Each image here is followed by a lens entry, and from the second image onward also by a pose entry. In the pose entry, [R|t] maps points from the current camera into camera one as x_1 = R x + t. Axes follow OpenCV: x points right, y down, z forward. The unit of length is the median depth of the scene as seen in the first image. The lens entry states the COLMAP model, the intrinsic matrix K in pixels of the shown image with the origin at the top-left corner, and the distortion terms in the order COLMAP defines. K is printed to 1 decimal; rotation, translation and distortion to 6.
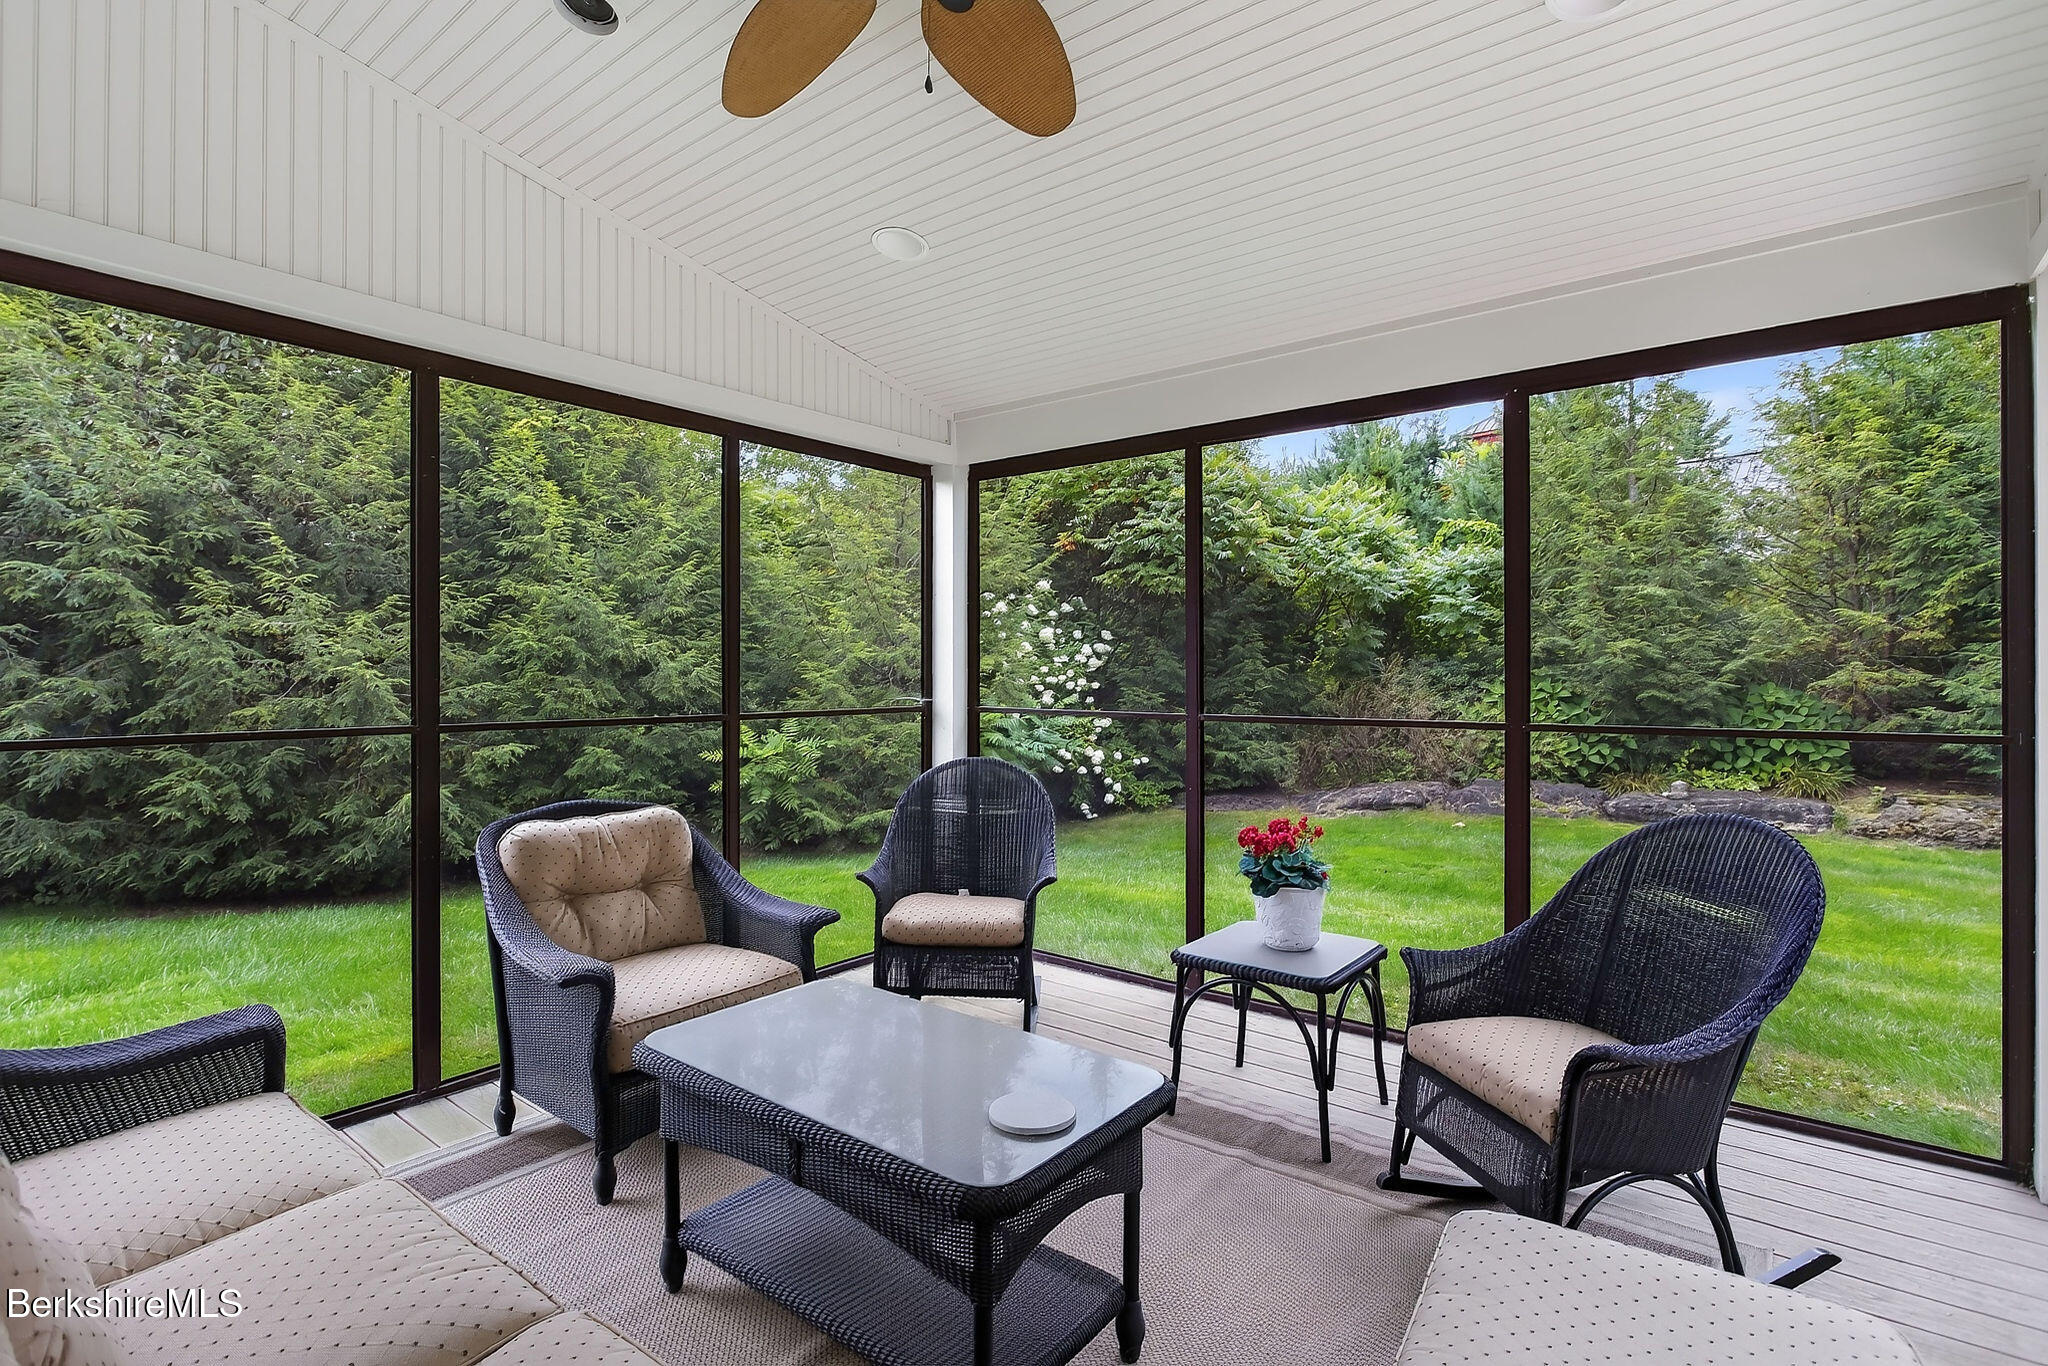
lens RADIAL K [[976.2, 0, 1011.4], [0, 976.2, 666.5], [0, 0, 1]] dist [-0.007210, -0.002547]
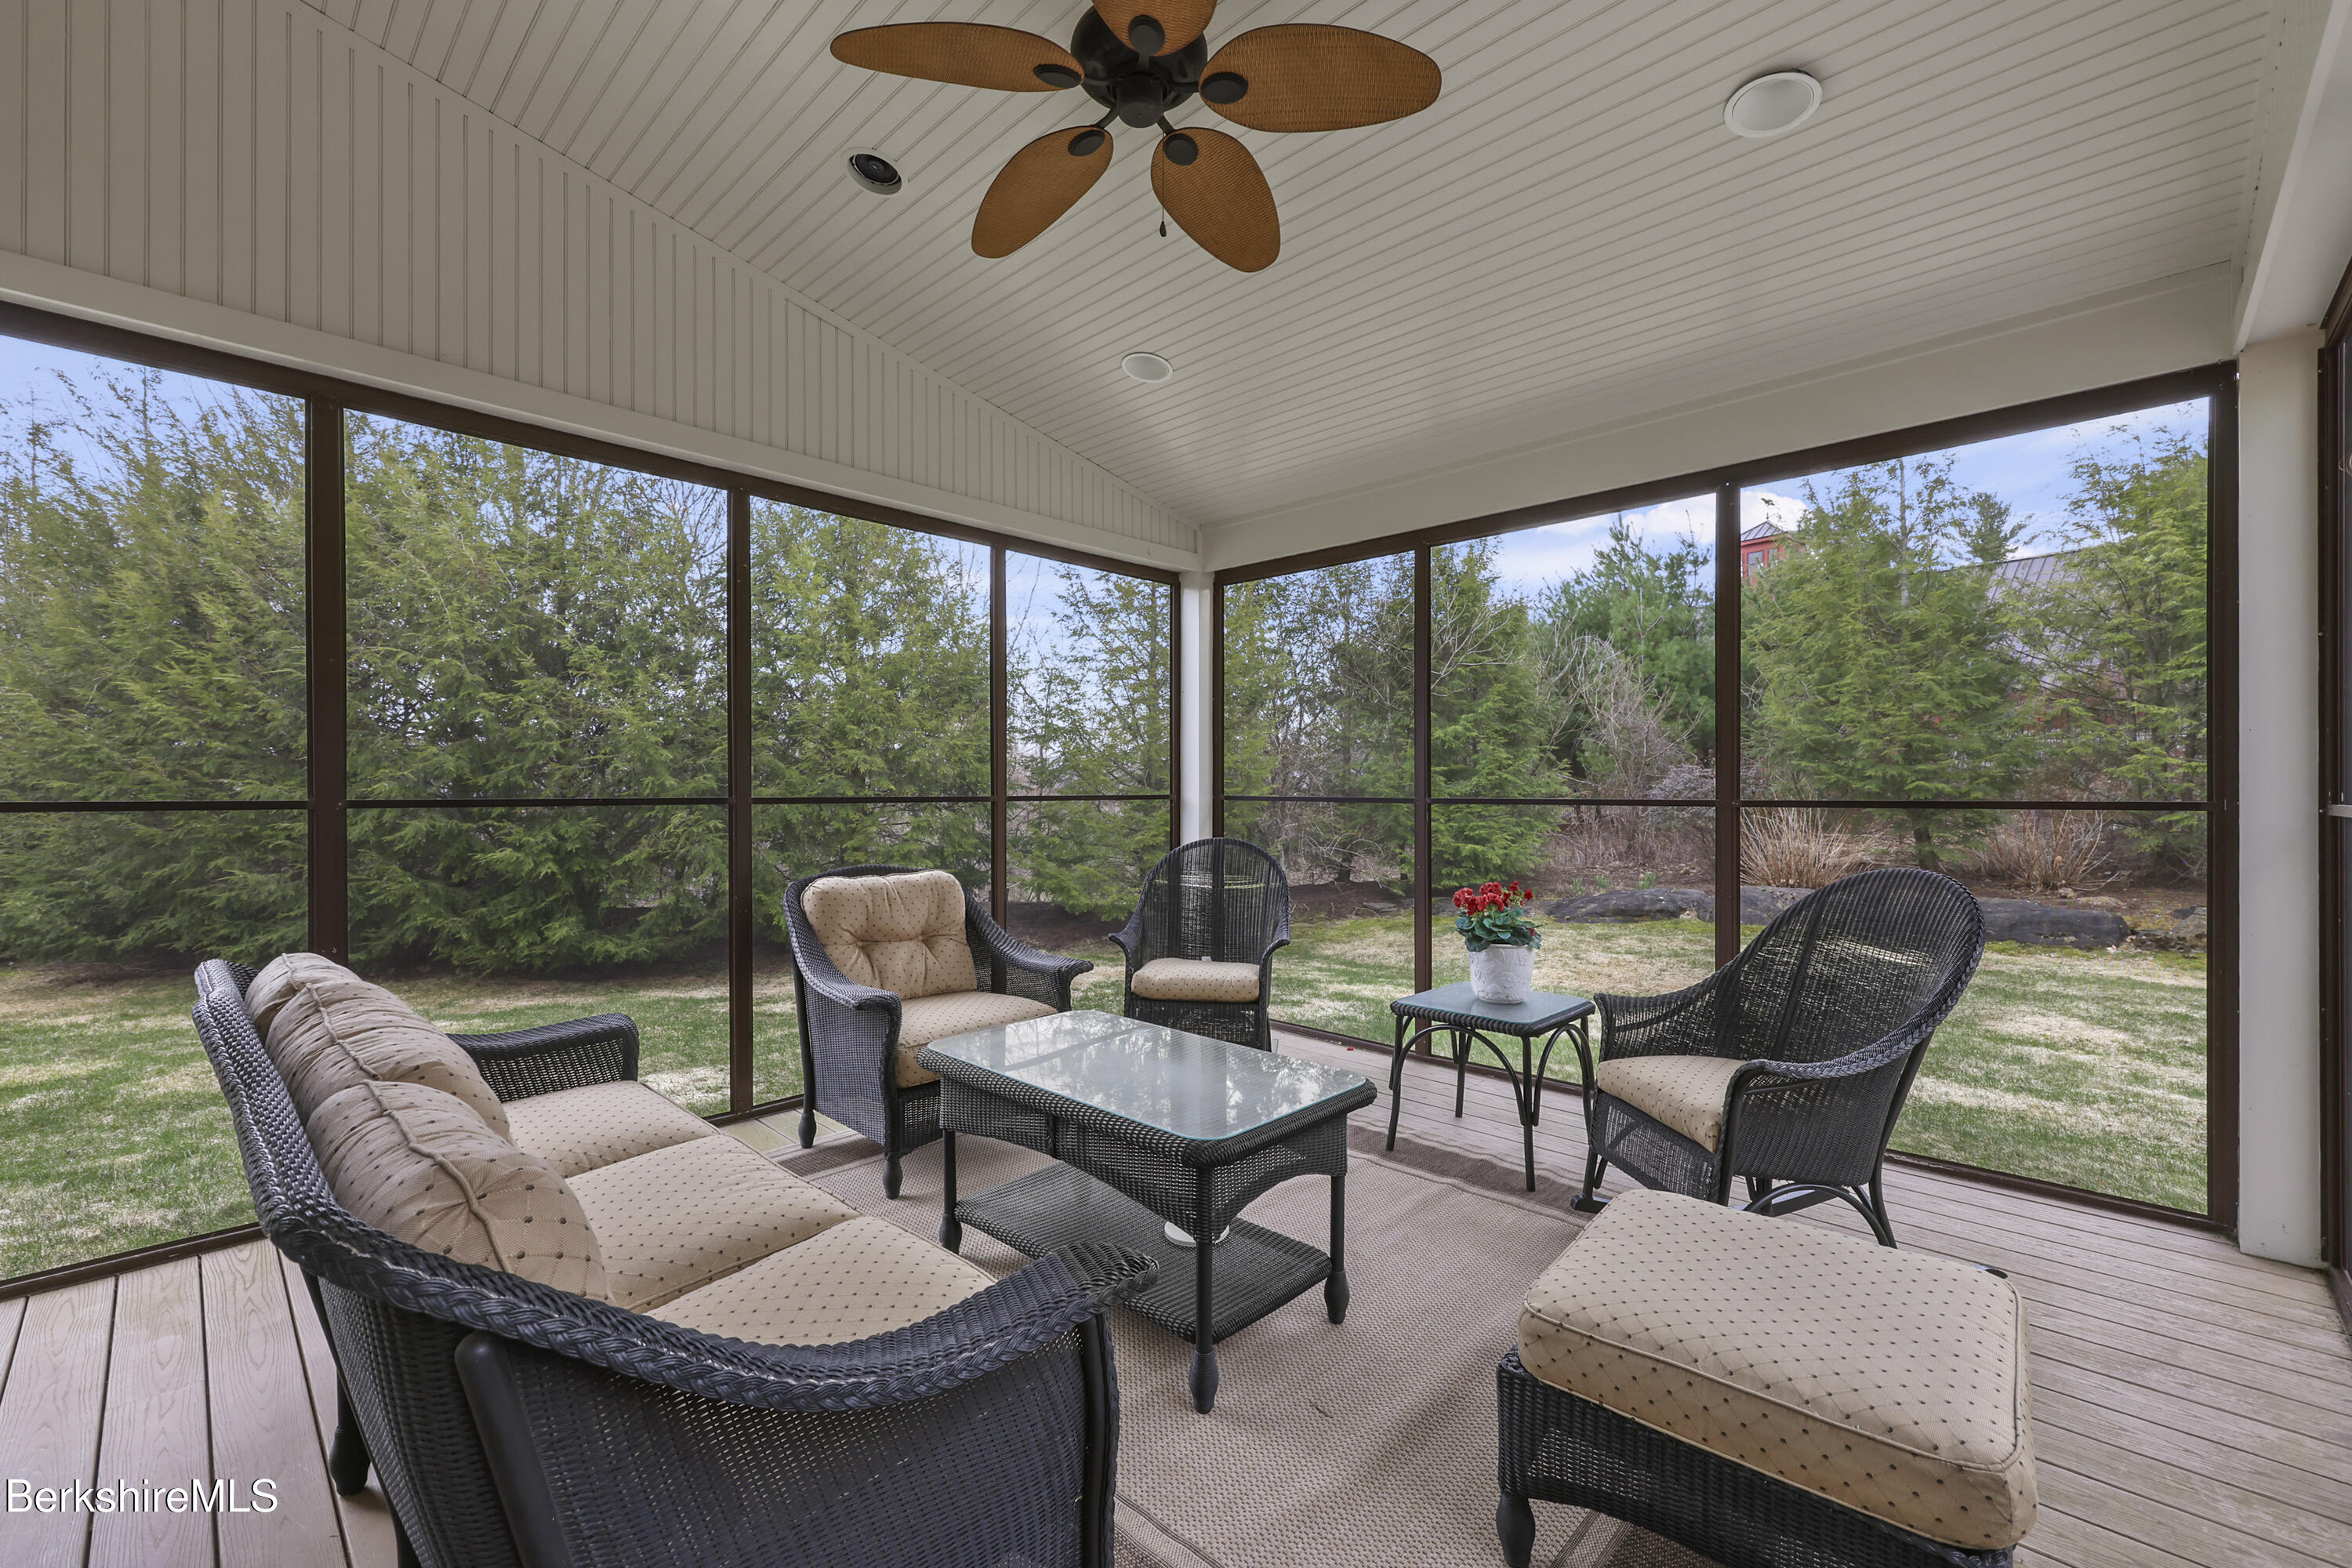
lens RADIAL K [[969.8, 0, 1196.4], [0, 969.8, 791.1], [0, 0, 1]] dist [0.002511, 0.001080]
pose [[0.996819, -0.001012, -0.079697, 0.034702], [0.001535, 0.999978, 0.006493, 0.048951], [0.079689, -0.006594, 0.996798, -0.115454]]
